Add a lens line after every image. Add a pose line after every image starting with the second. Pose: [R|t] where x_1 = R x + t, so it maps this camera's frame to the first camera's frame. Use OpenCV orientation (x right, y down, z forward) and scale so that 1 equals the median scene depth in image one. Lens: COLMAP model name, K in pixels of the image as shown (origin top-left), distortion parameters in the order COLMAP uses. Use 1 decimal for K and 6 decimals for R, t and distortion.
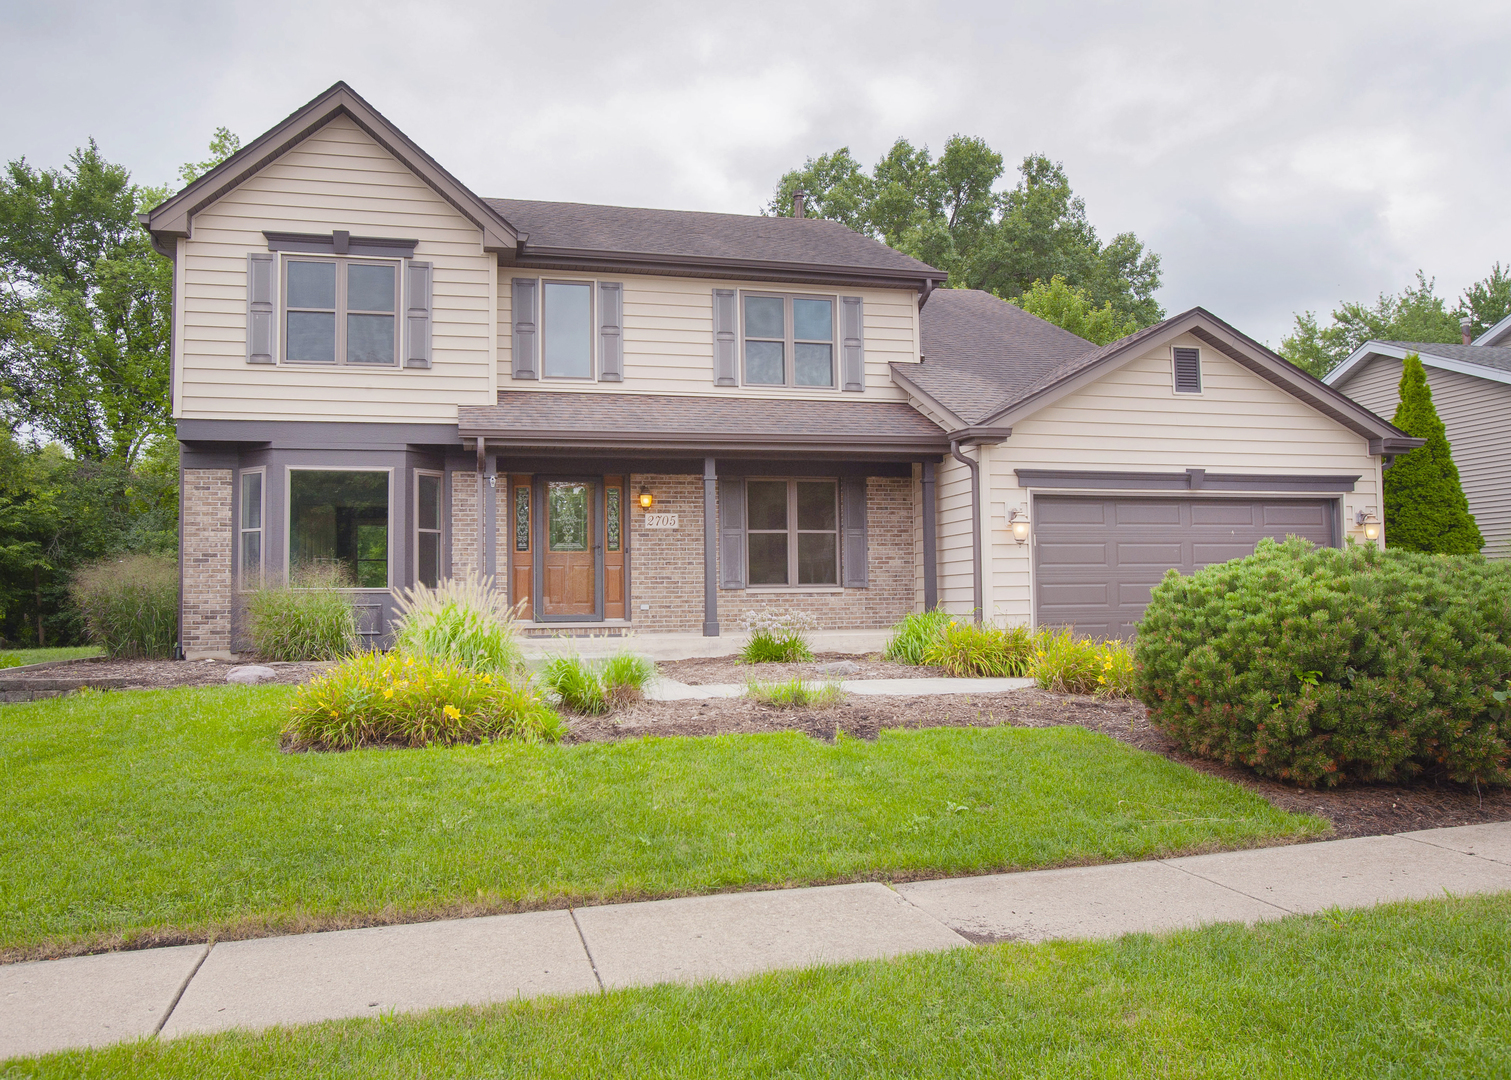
lens RADIAL K [[1159.2, 0, 755.5], [0, 1159.2, 540.0], [0, 0, 1]] dist [0.001693, -0.001516]
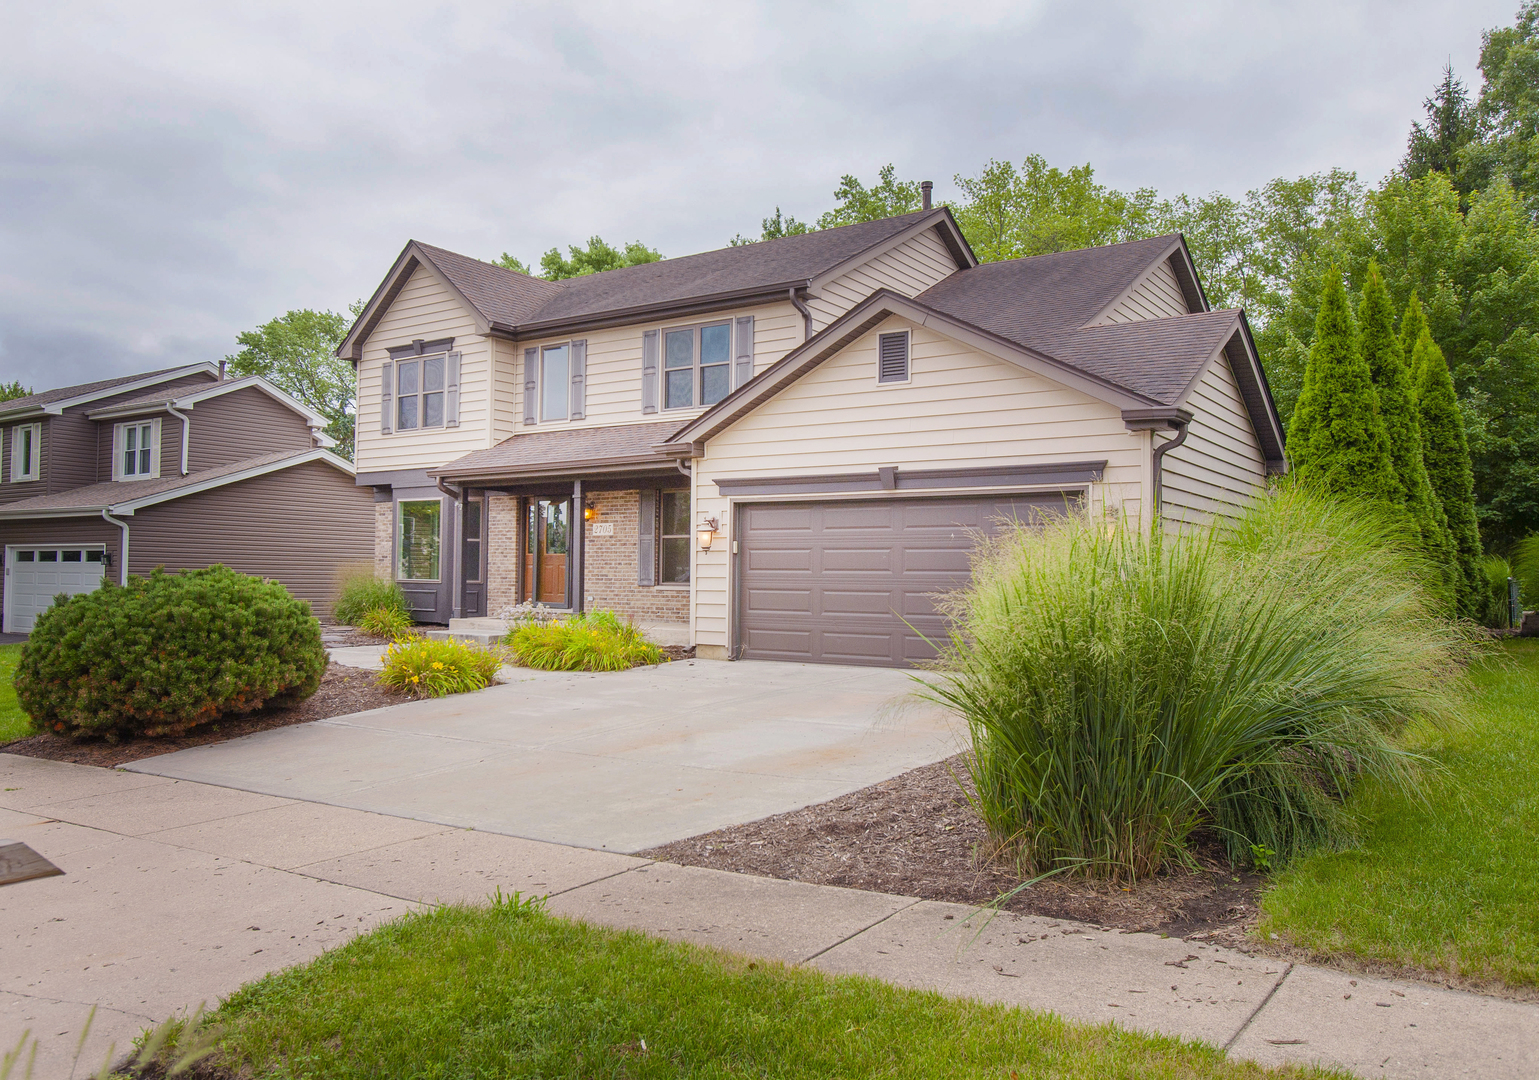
lens RADIAL K [[1149.0, 0, 769.5], [0, 1149.0, 540.0], [0, 0, 1]] dist [0.002730, 0.000189]
pose [[0.662120, -0.004300, -0.749386, 0.991033], [0.022144, 0.999659, 0.013829, -0.018755], [0.749071, -0.025751, 0.661989, 0.336379]]
